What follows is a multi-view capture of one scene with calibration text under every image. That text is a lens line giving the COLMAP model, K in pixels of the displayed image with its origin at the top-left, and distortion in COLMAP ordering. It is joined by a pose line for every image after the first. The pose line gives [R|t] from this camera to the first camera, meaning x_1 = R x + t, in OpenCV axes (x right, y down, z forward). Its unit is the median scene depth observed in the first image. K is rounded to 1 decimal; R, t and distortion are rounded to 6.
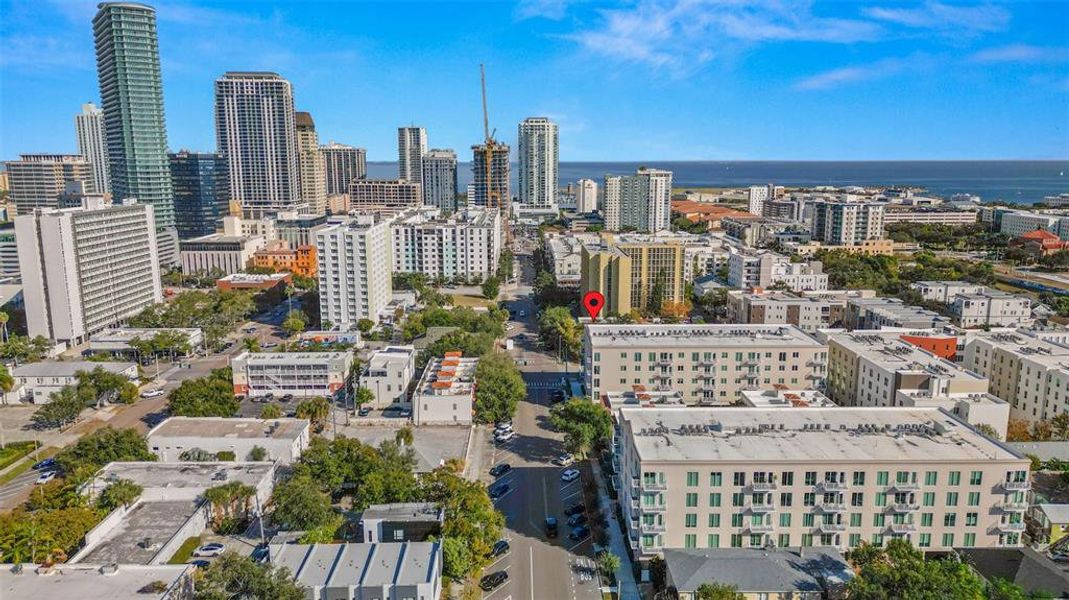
lens RADIAL K [[744.1, 0, 534.8], [0, 744.1, 296.5], [0, 0, 1]] dist [0.072555, -0.067506]
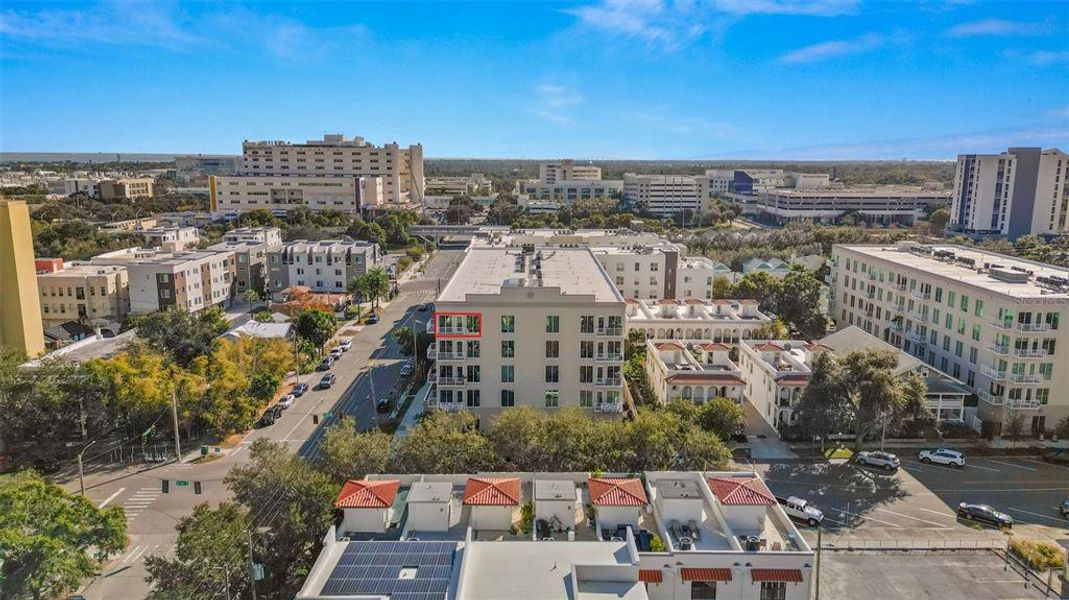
lens RADIAL K [[744.1, 0, 535.9], [0, 744.1, 301.5], [0, 0, 1]] dist [0.072555, -0.067506]
pose [[0.012845, -0.190526, 0.981598, -0.262973], [0.174601, 0.967025, 0.185412, -0.024505], [-0.984555, 0.169007, 0.045688, 0.637866]]
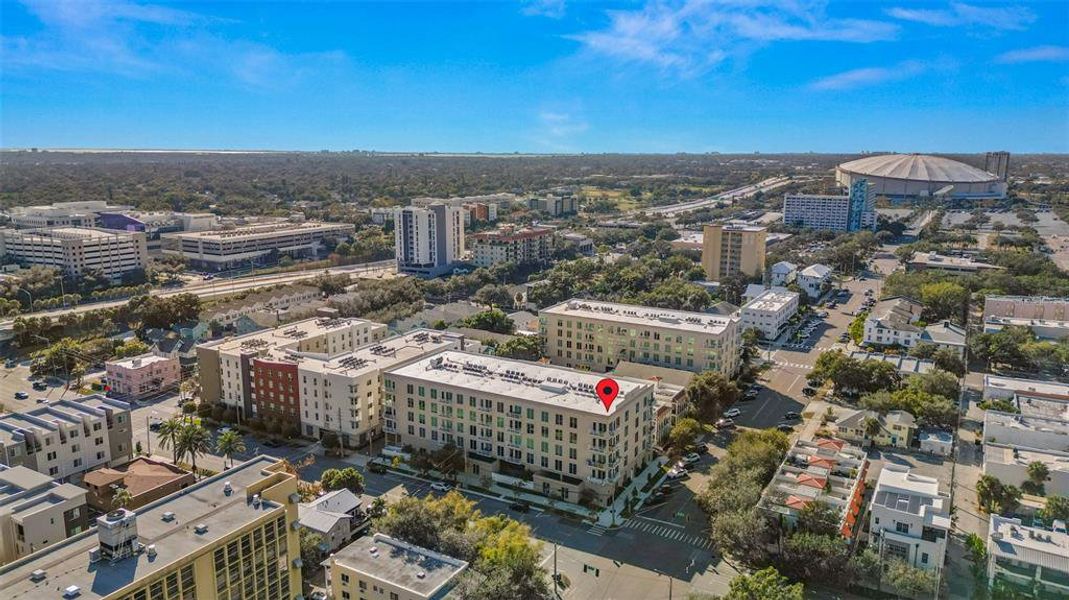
lens RADIAL K [[744.1, 0, 536.4], [0, 744.1, 297.3], [0, 0, 1]] dist [0.072555, -0.067506]
pose [[-0.855691, -0.104501, 0.506826, -0.154132], [0.089872, 0.934505, 0.344416, -0.218340], [-0.509624, 0.340263, -0.790256, 1.076344]]
